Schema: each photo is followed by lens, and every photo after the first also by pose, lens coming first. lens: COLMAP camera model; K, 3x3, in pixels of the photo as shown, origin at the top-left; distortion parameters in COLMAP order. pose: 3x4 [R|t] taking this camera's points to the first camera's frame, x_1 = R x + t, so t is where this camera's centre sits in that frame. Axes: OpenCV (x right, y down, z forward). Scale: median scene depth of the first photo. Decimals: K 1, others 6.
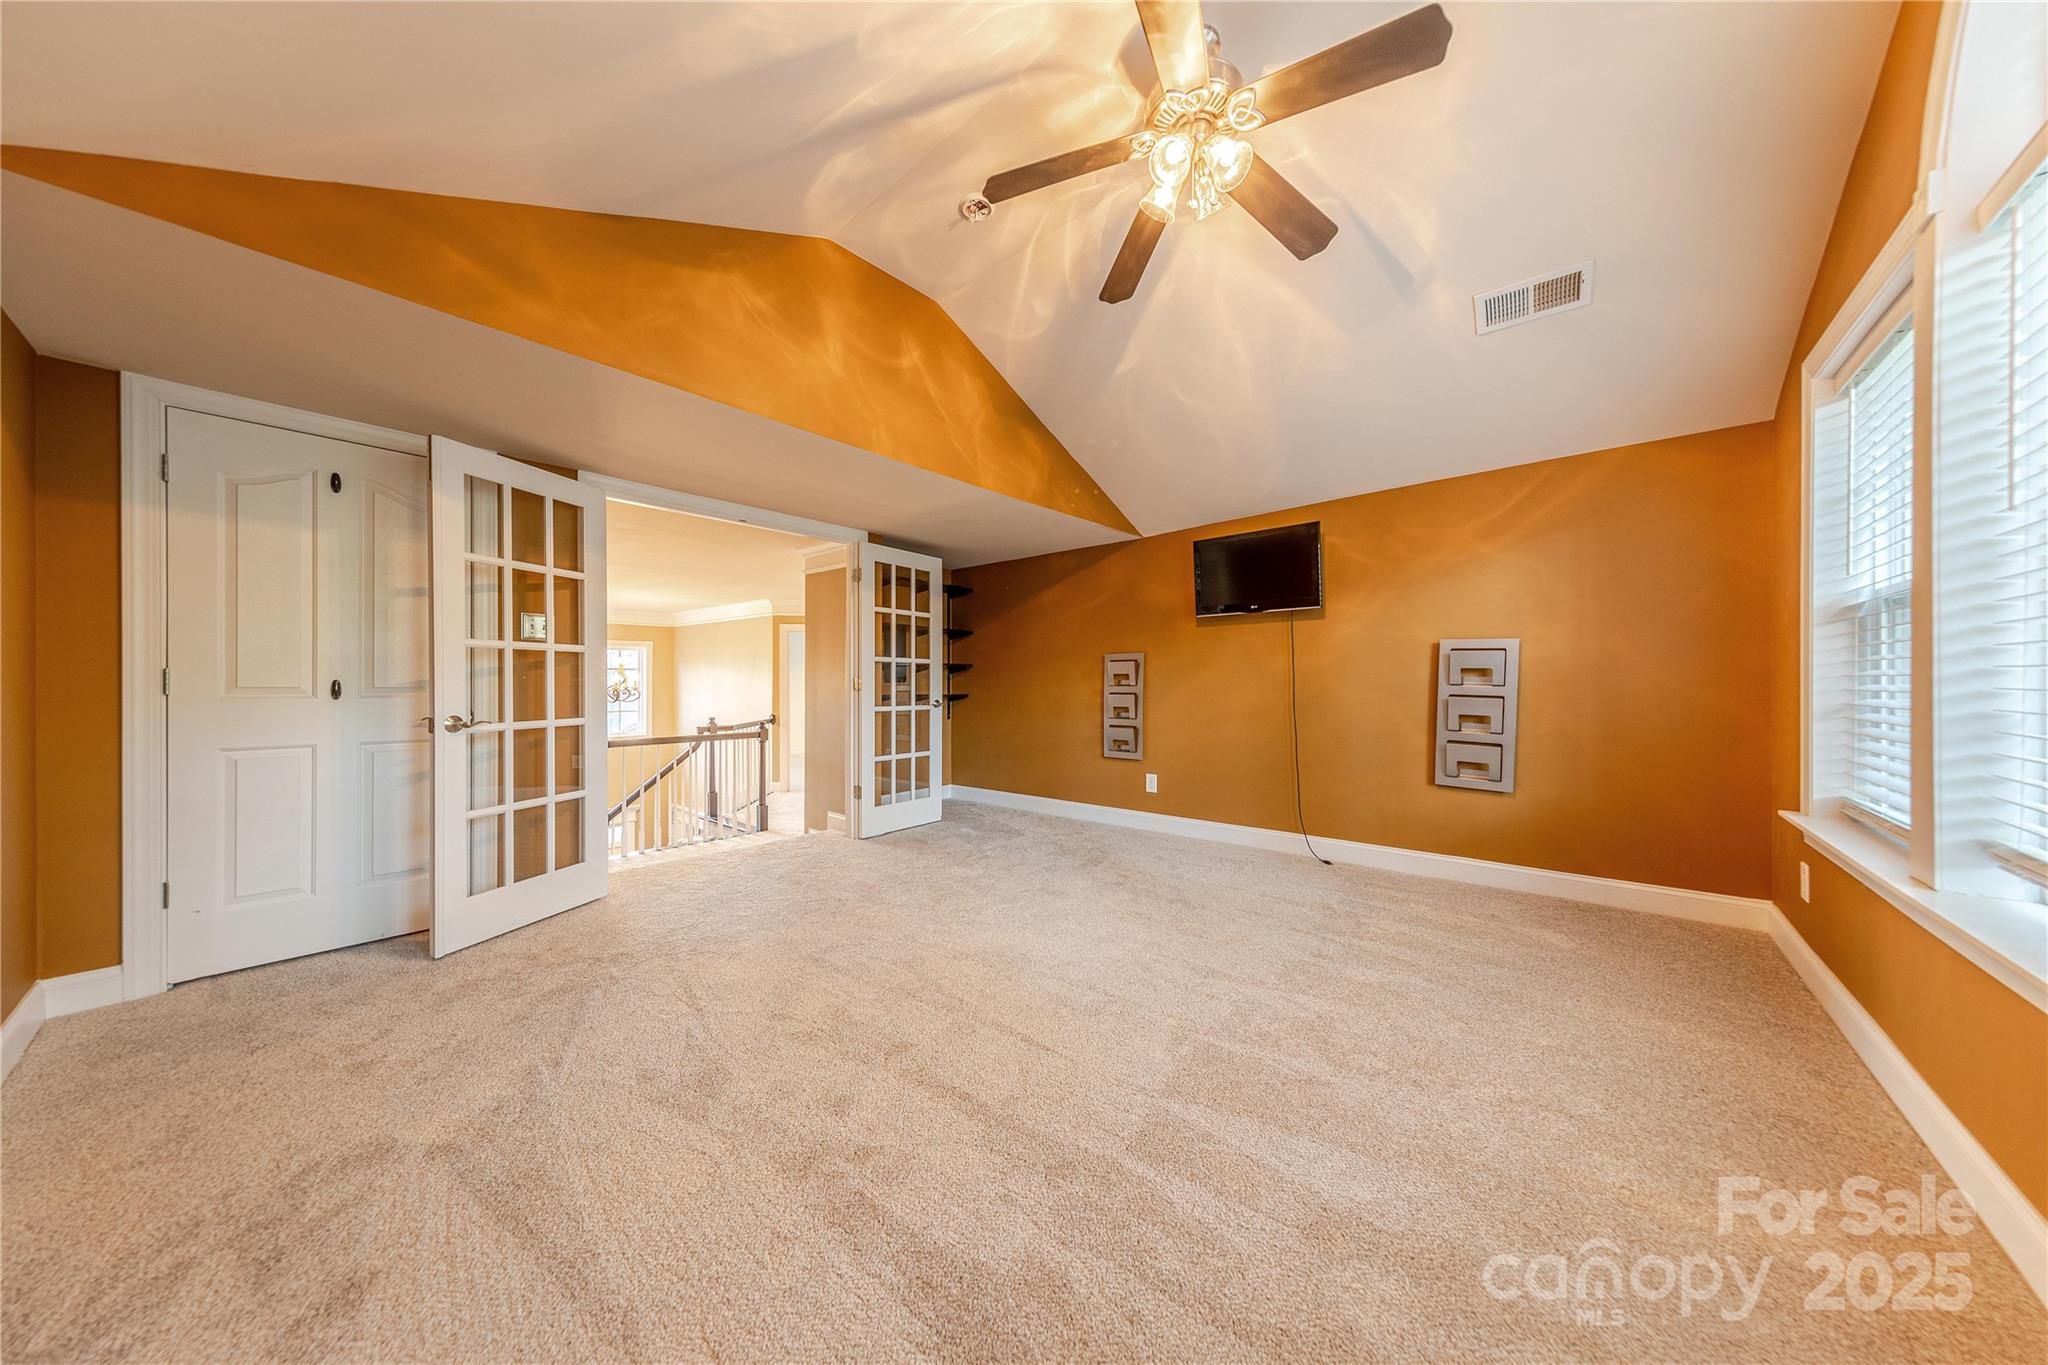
lens RADIAL K [[655.8, 0, 1022.8], [0, 655.8, 686.5], [0, 0, 1]] dist [0.000798, 0.000012]
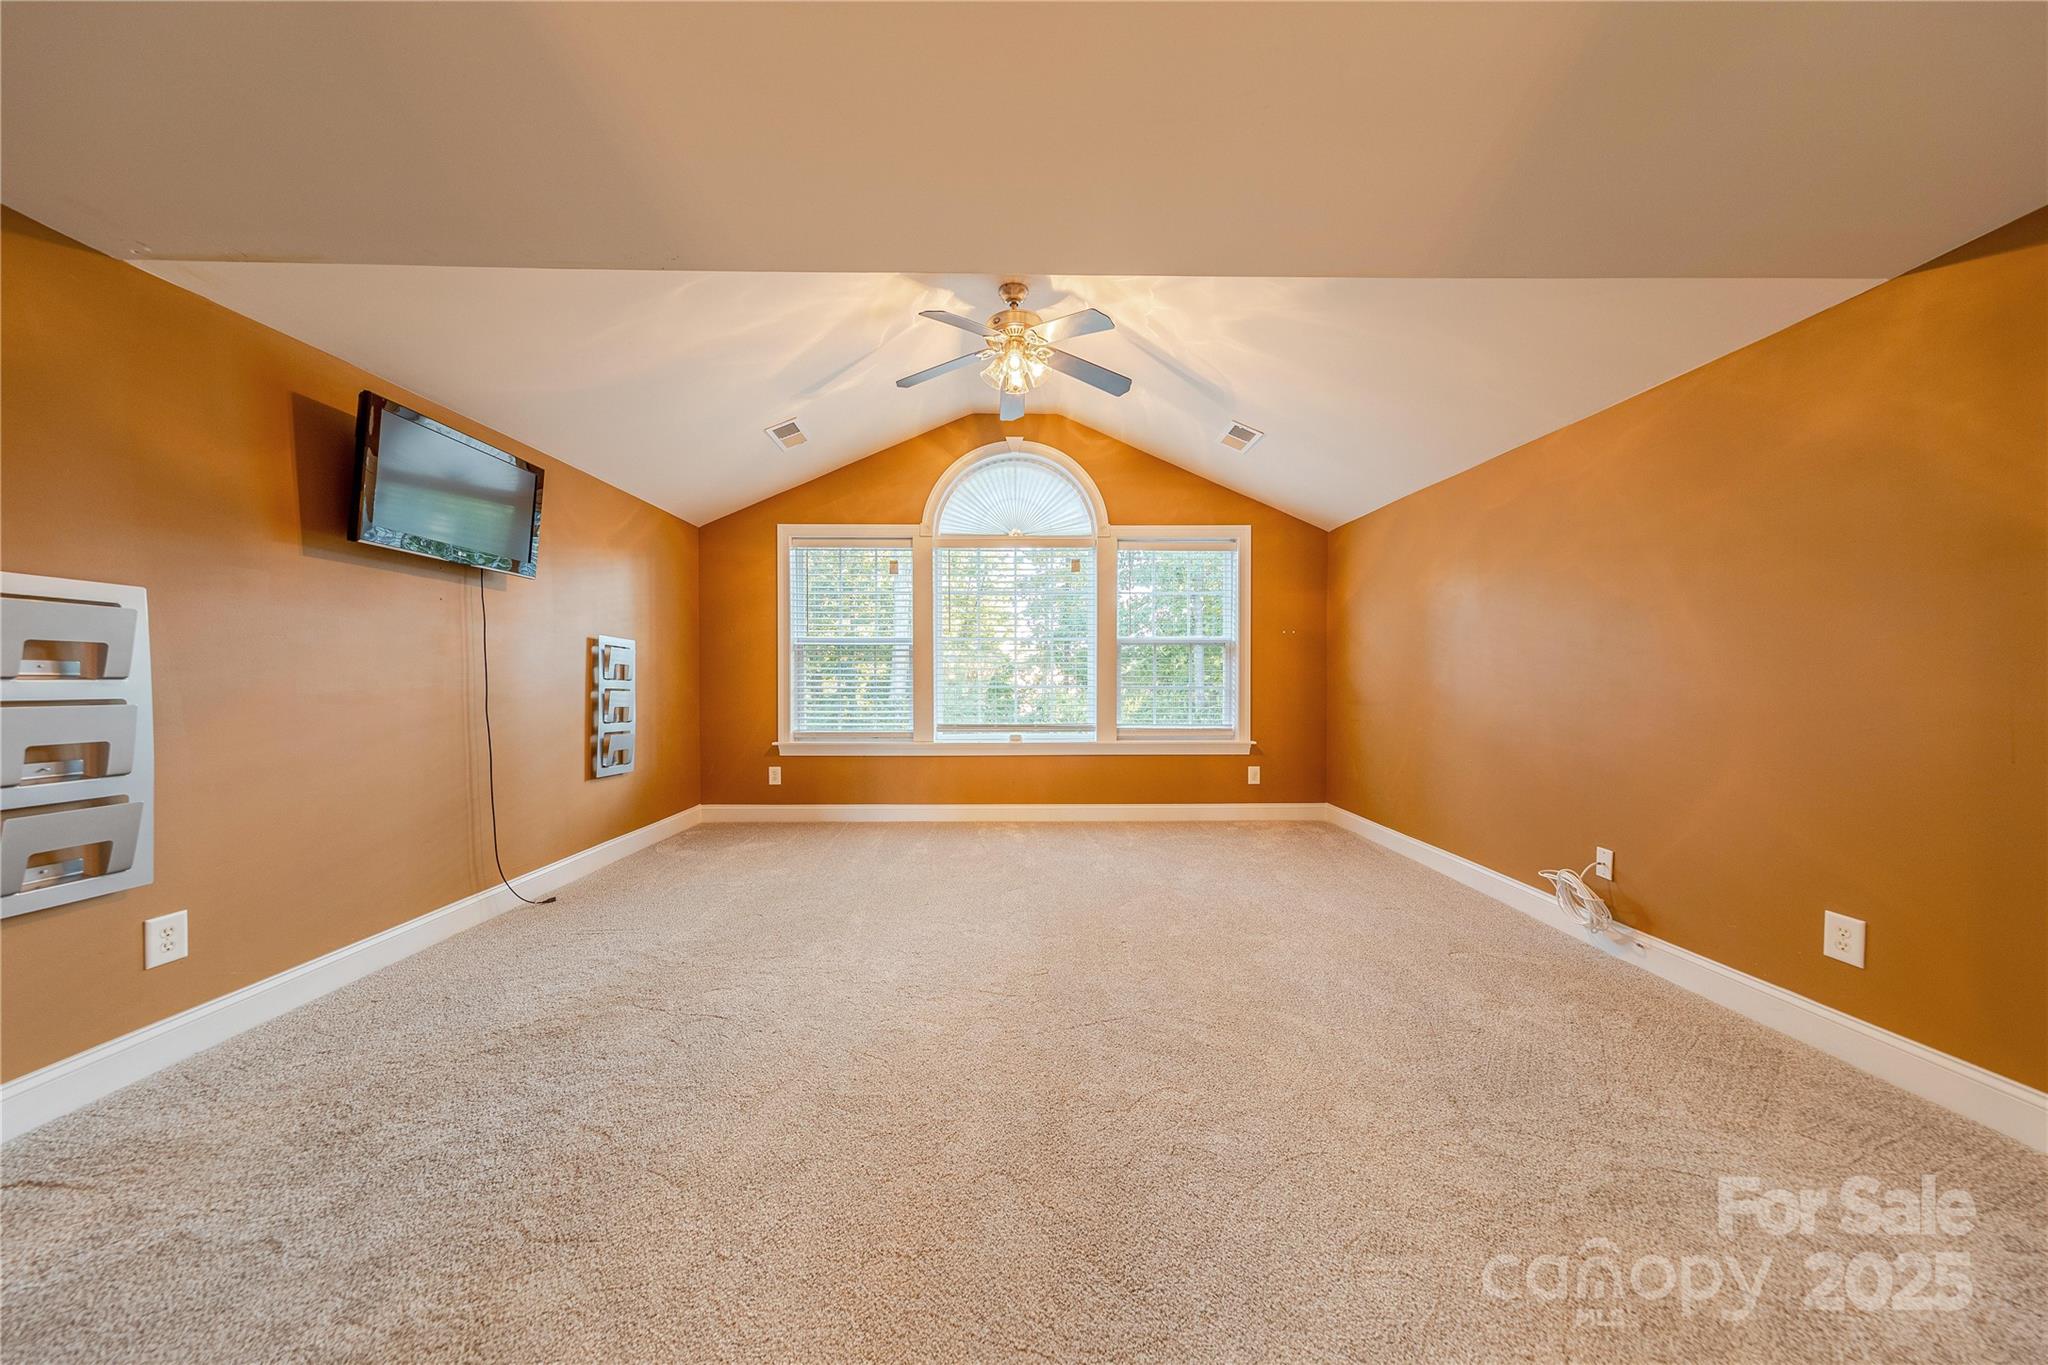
lens RADIAL K [[655.8, 0, 1024.7], [0, 655.8, 683.7], [0, 0, 1]] dist [0.000798, 0.000012]
pose [[-0.657291, 0.000462, 0.753637, -0.560011], [0.004675, 0.999983, 0.003464, 0.004384], [-0.753622, 0.005800, -0.657282, 1.150874]]
